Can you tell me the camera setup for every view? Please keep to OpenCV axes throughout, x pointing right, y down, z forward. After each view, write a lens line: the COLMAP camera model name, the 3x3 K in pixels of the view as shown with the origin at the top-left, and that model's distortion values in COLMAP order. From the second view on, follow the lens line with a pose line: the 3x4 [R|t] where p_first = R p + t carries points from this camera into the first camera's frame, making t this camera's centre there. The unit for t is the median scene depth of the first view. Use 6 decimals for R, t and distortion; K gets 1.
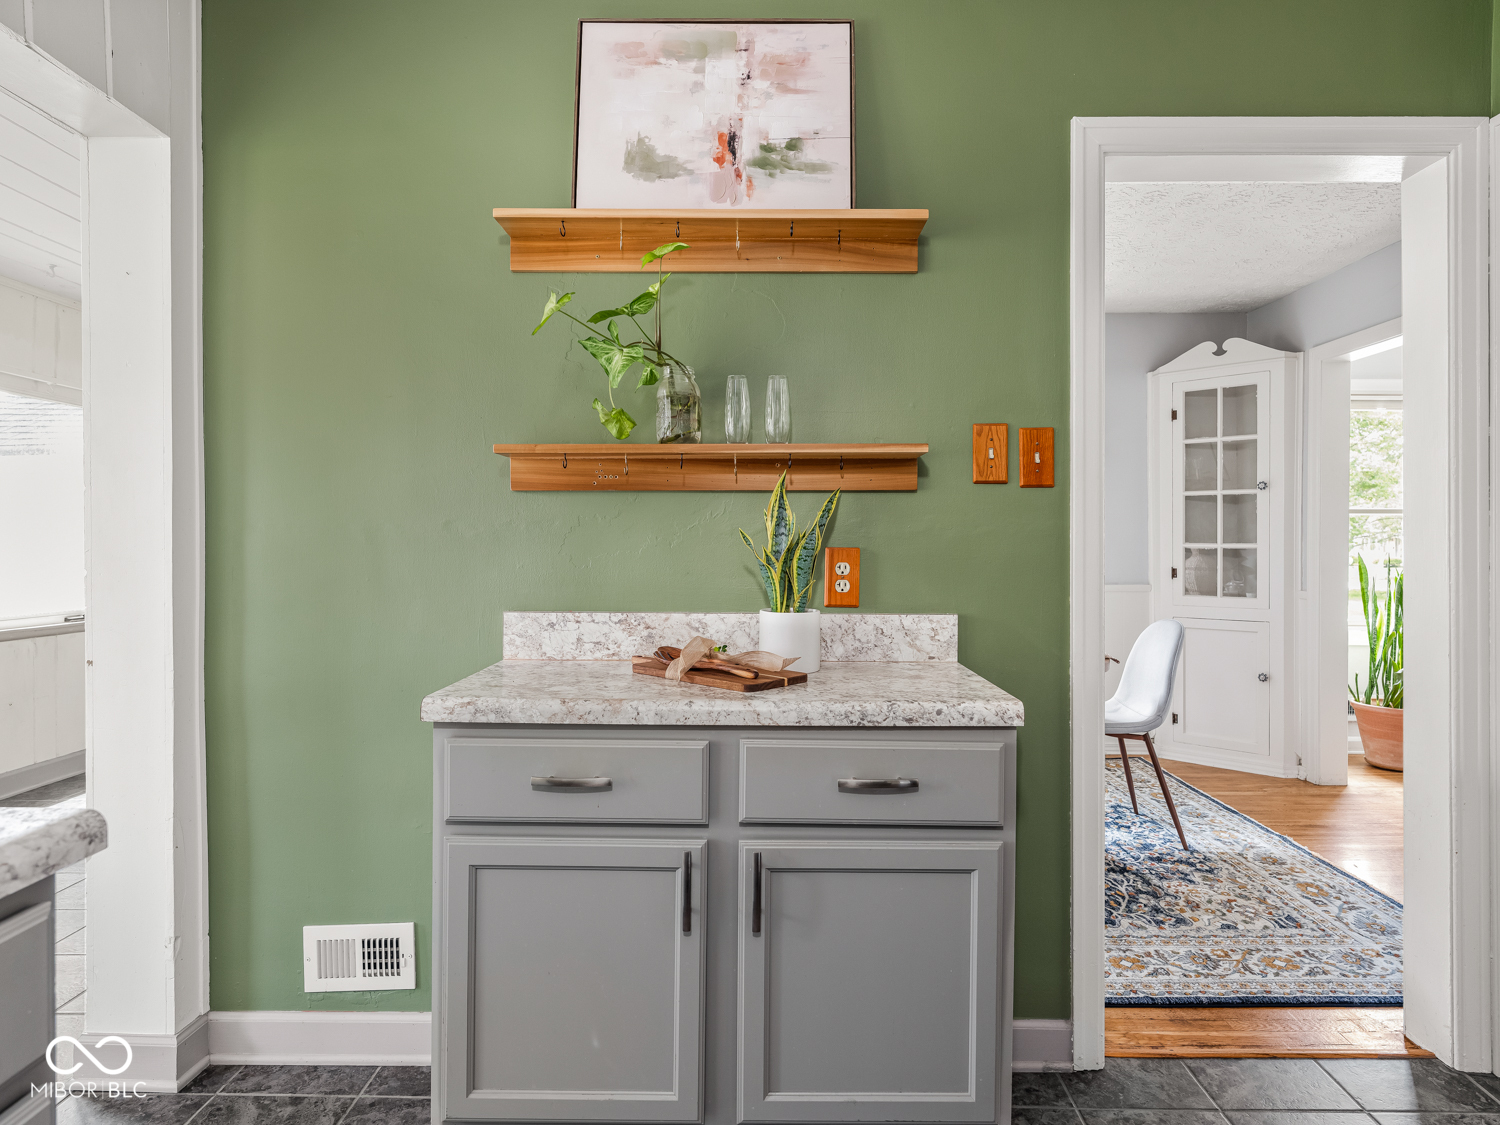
lens RADIAL K [[829.4, 0, 748.8], [0, 829.4, 552.6], [0, 0, 1]] dist [0.003732, -0.000642]
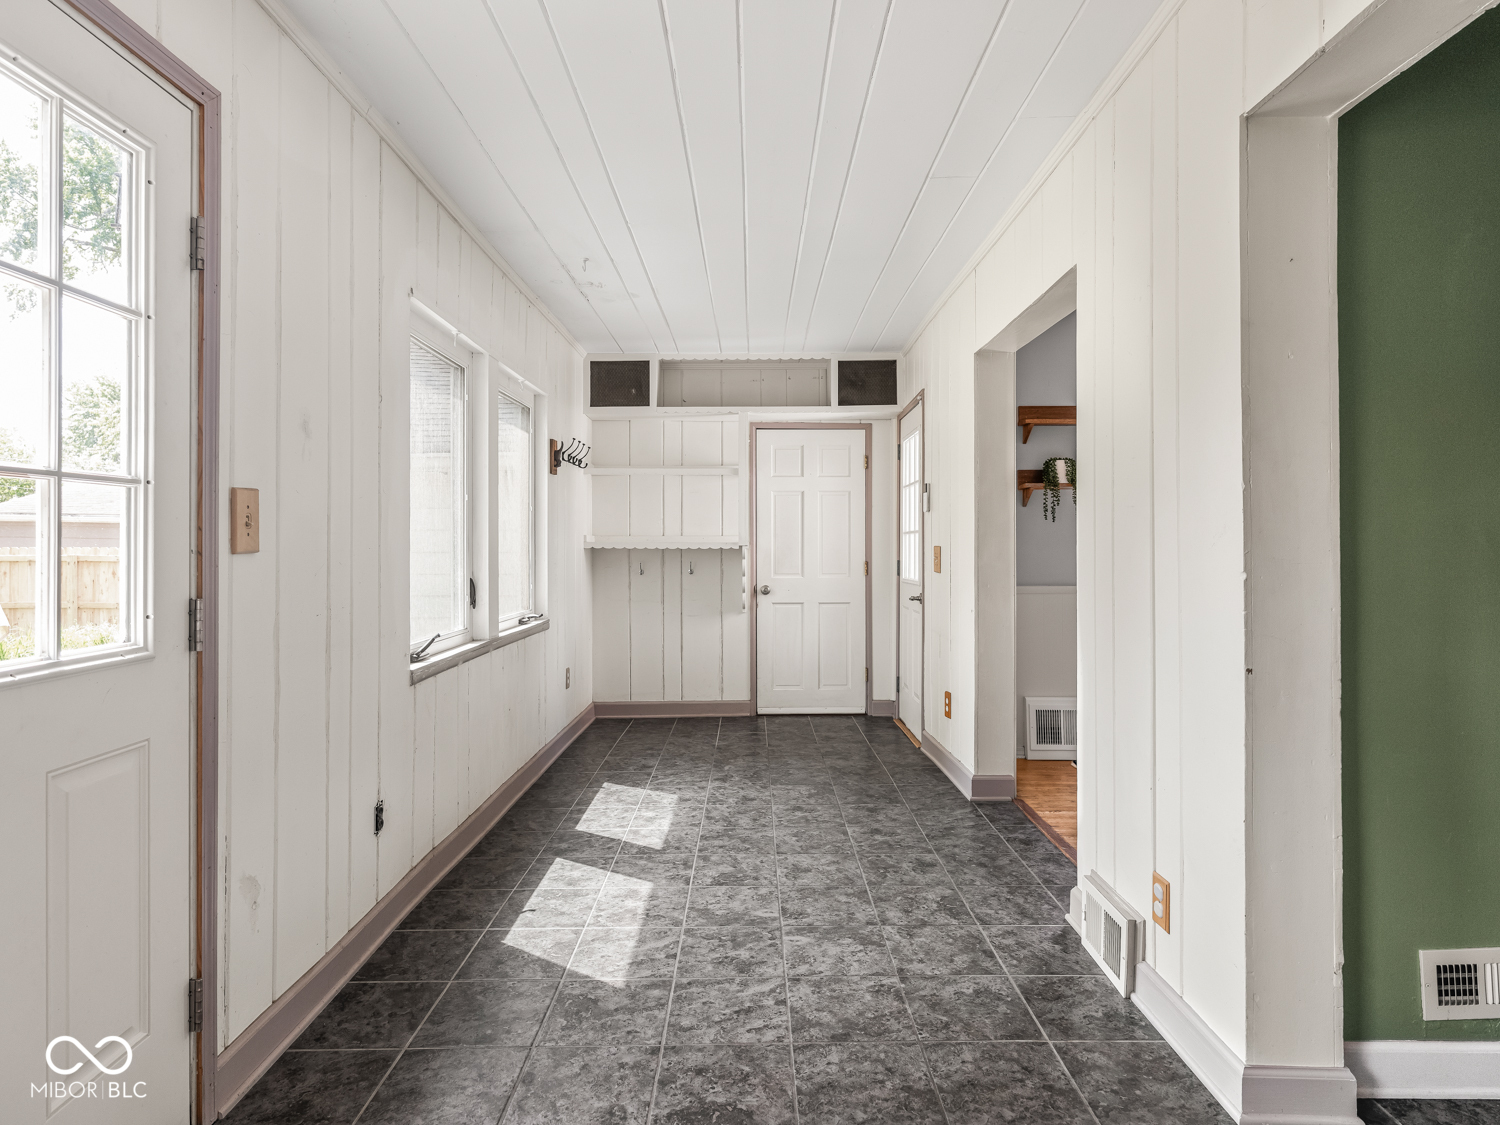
lens RADIAL K [[848.3, 0, 750.0], [0, 848.3, 562.5], [0, 0, 1]] dist [-0.000309, -0.000624]
pose [[0.999968, -0.000713, -0.007993, -1.306909], [0.000826, 0.999900, 0.014150, -0.005301], [0.007982, -0.014156, 0.999868, 0.040755]]
